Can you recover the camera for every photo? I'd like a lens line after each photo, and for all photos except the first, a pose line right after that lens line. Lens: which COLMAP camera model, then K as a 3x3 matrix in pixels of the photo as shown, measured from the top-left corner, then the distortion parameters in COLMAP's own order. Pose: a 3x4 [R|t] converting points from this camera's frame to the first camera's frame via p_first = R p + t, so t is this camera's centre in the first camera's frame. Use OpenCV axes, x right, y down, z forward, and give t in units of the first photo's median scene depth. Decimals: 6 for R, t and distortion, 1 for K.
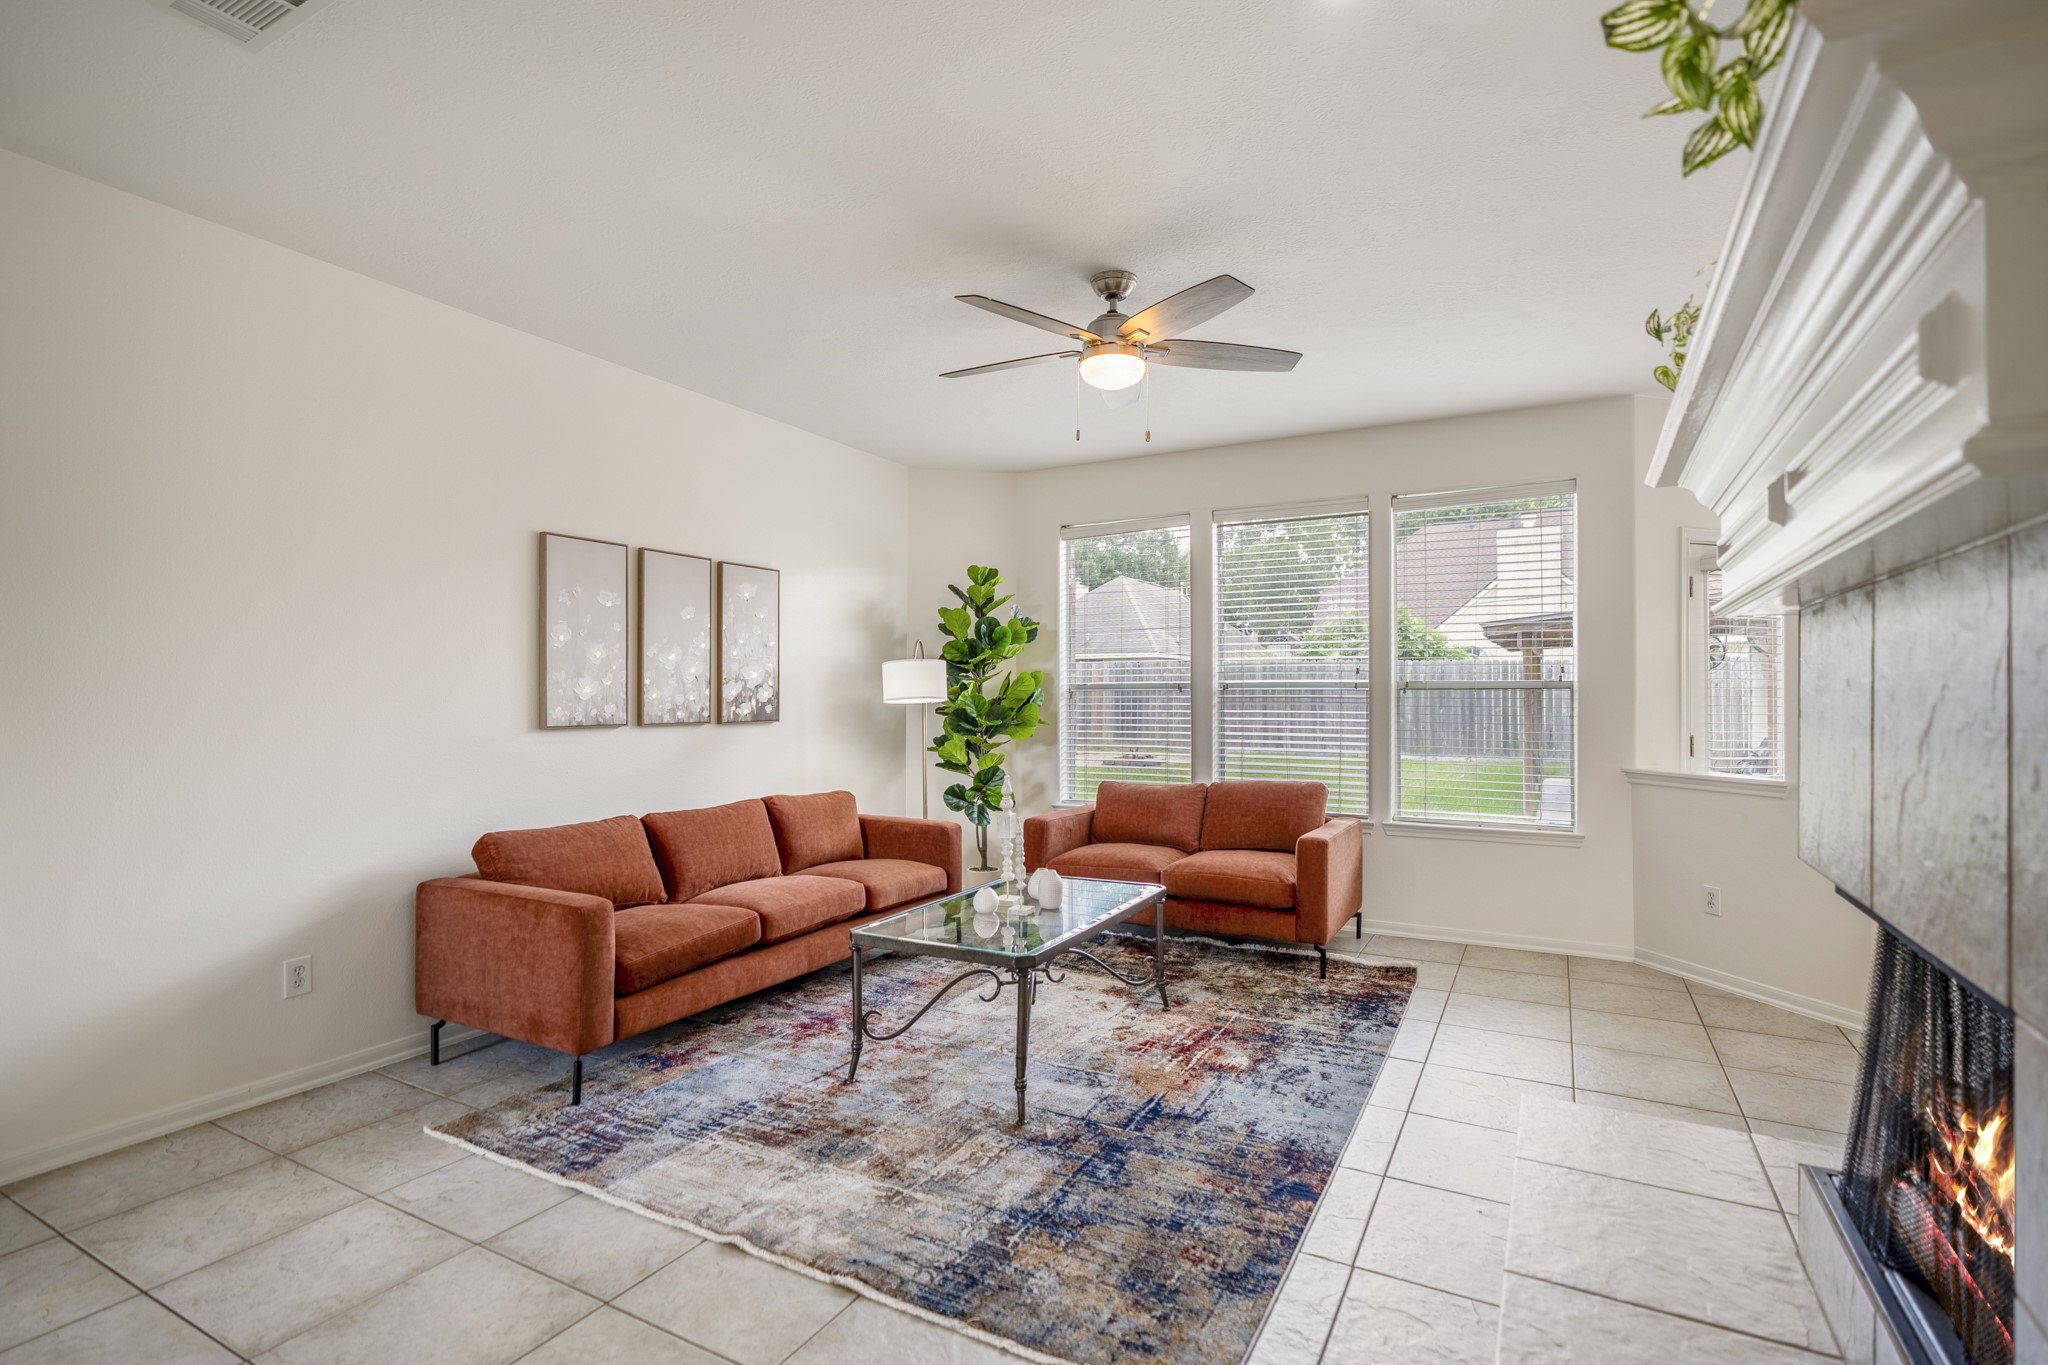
lens RADIAL K [[970.0, 0, 1023.6], [0, 970.0, 692.8], [0, 0, 1]] dist [-0.000835, 0.001529]
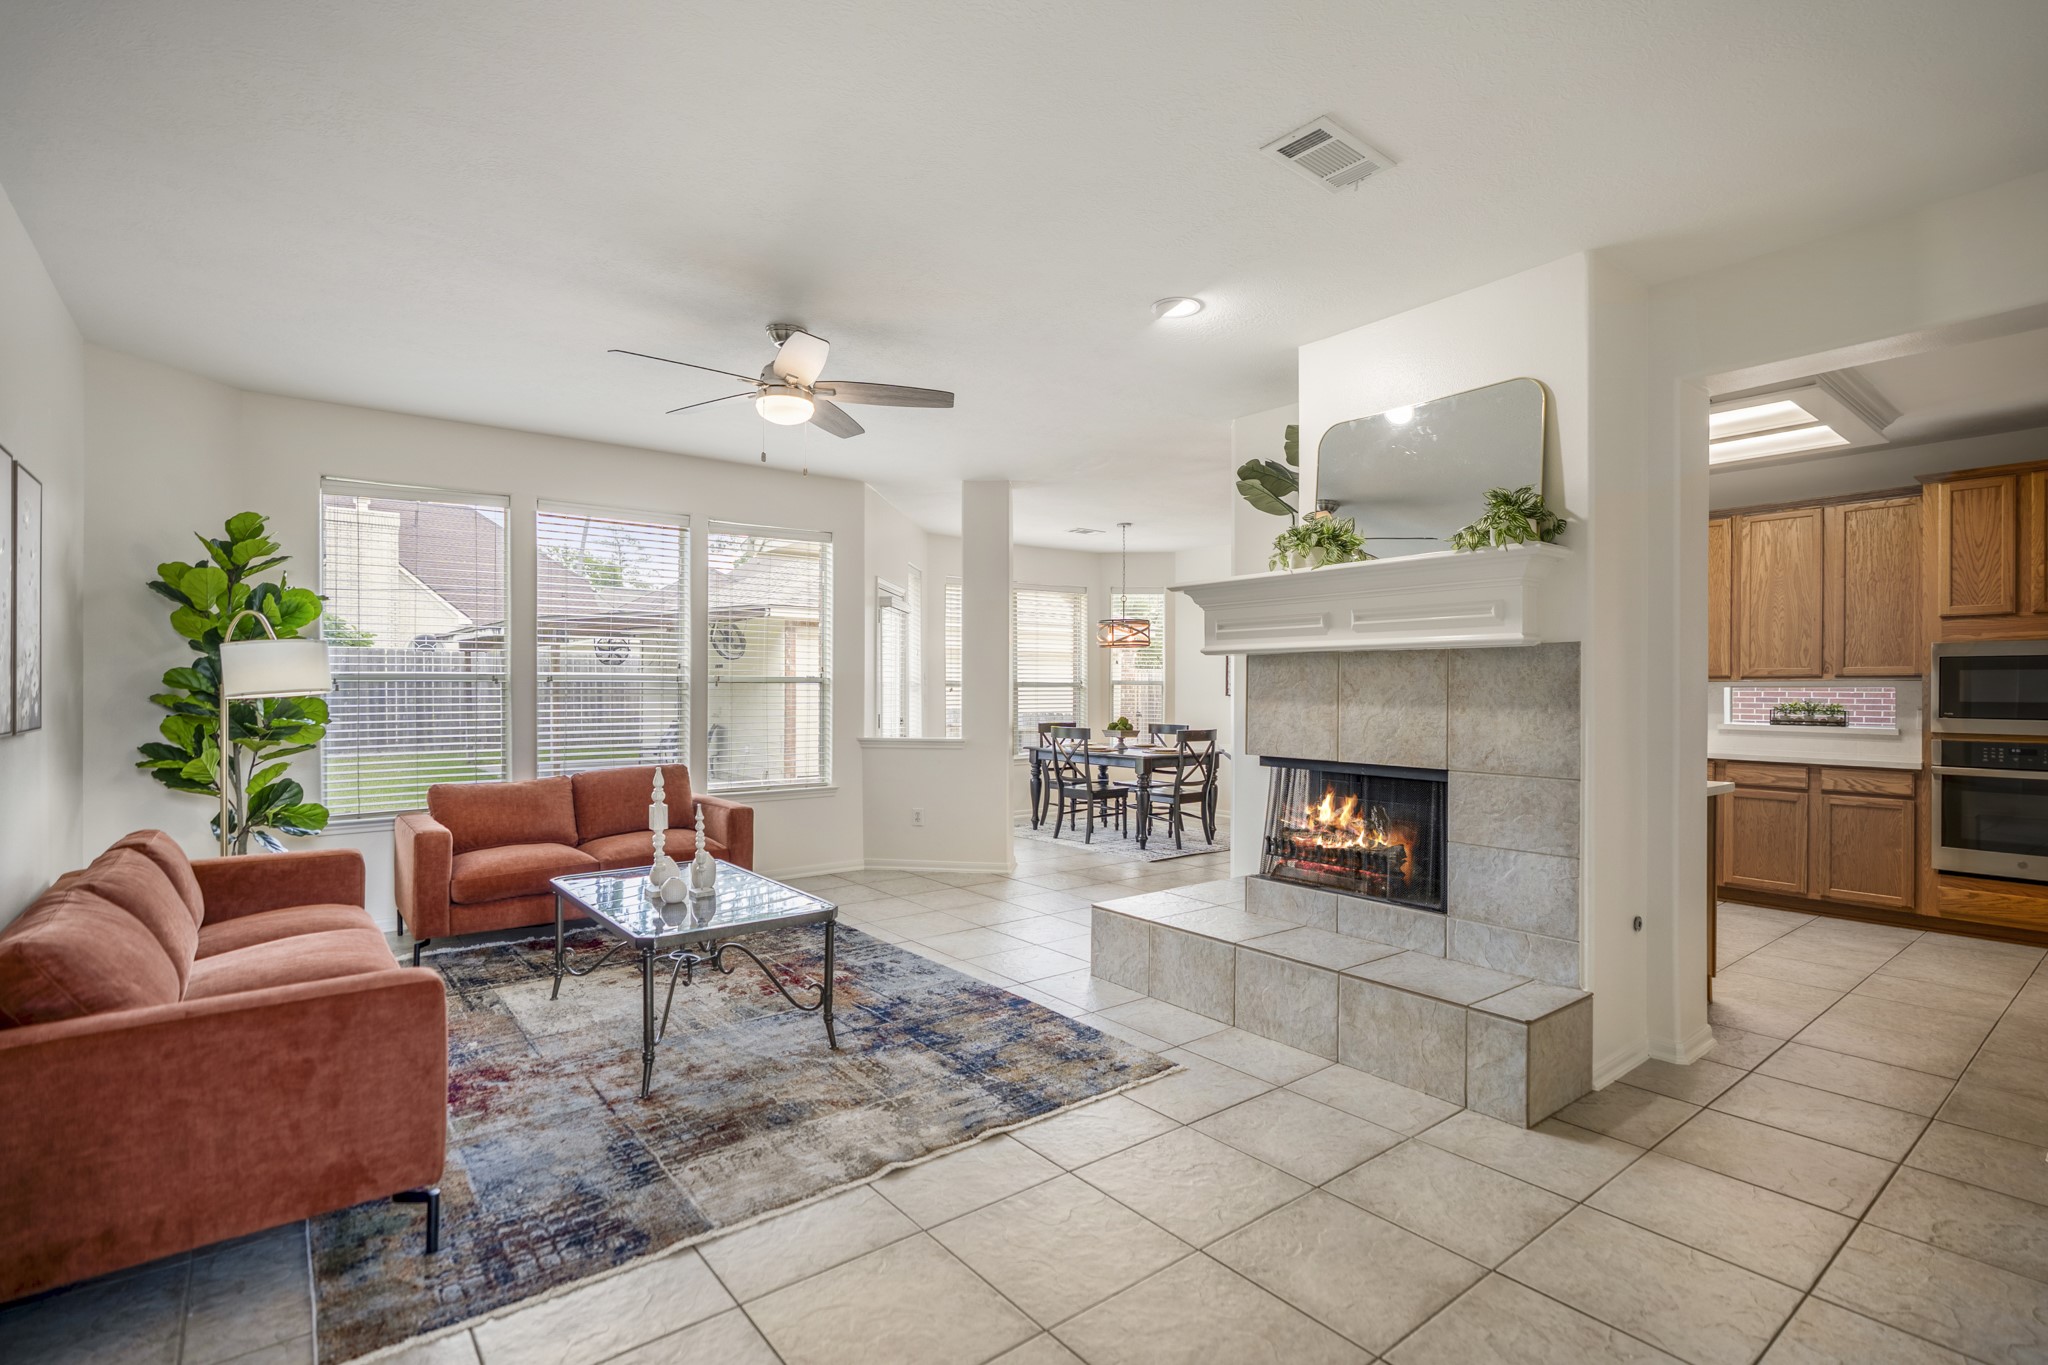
lens RADIAL K [[970.0, 0, 1019.5], [0, 970.0, 692.6], [0, 0, 1]] dist [-0.000835, 0.001529]
pose [[0.388521, -0.003254, 0.921434, -1.002084], [-0.006687, 0.999957, 0.006351, -0.003267], [-0.921415, -0.008630, 0.388483, 0.326412]]
